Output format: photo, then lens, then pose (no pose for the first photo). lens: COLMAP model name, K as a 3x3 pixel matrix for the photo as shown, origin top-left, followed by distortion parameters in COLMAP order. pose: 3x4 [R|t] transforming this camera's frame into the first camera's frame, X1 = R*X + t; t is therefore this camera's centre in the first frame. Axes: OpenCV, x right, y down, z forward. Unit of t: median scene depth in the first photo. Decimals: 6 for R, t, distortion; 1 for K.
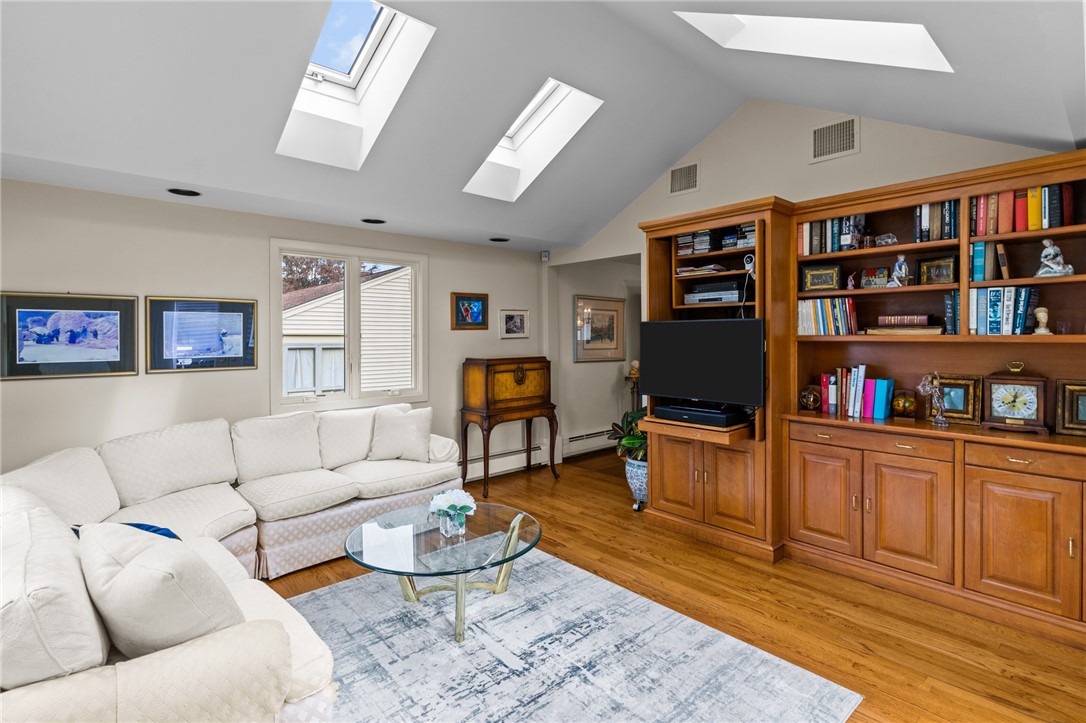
lens RADIAL K [[529.8, 0, 541.4], [0, 529.8, 327.1], [0, 0, 1]] dist [-0.000649, 0.000250]
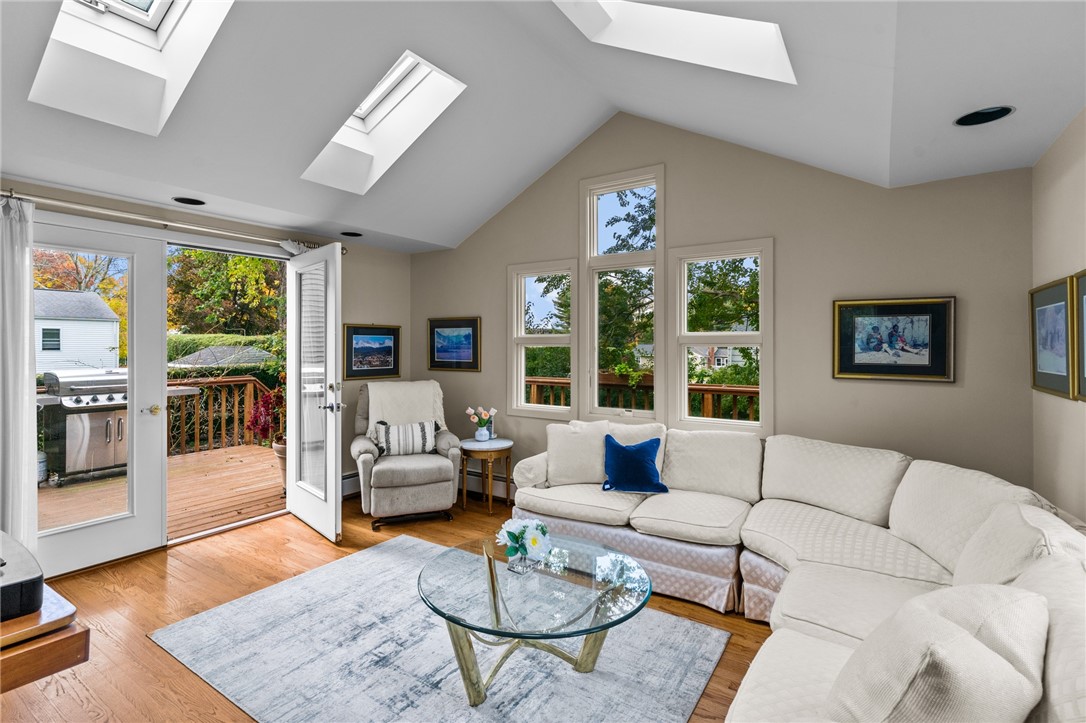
lens RADIAL K [[529.8, 0, 541.4], [0, 529.8, 327.1], [0, 0, 1]] dist [-0.000649, 0.000250]
pose [[-0.968024, -0.008252, -0.250721, 0.018574], [0.001975, 0.999177, -0.040514, 0.020818], [0.250849, -0.039714, -0.967211, 1.471712]]
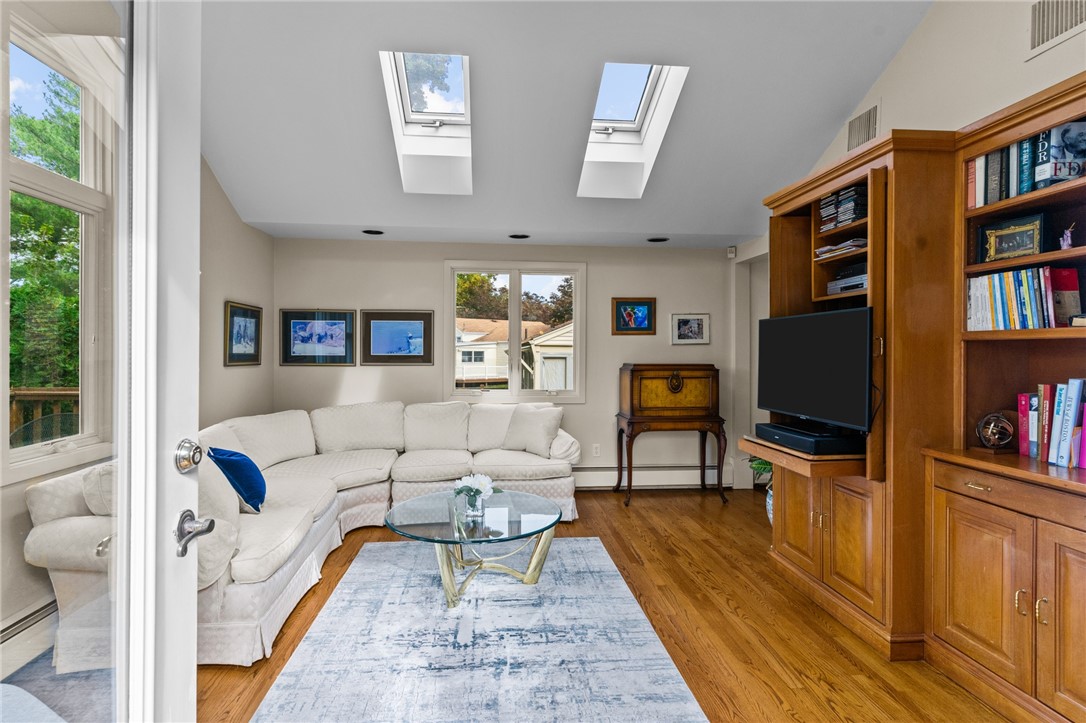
lens RADIAL K [[528.8, 0, 528.3], [0, 528.8, 342.5], [0, 0, 1]] dist [0.002495, 0.000390]
pose [[0.797818, -0.001143, -0.602898, 0.456203], [0.000821, 0.999999, -0.000809, 0.029818], [0.602898, 0.000150, 0.797818, 0.154257]]
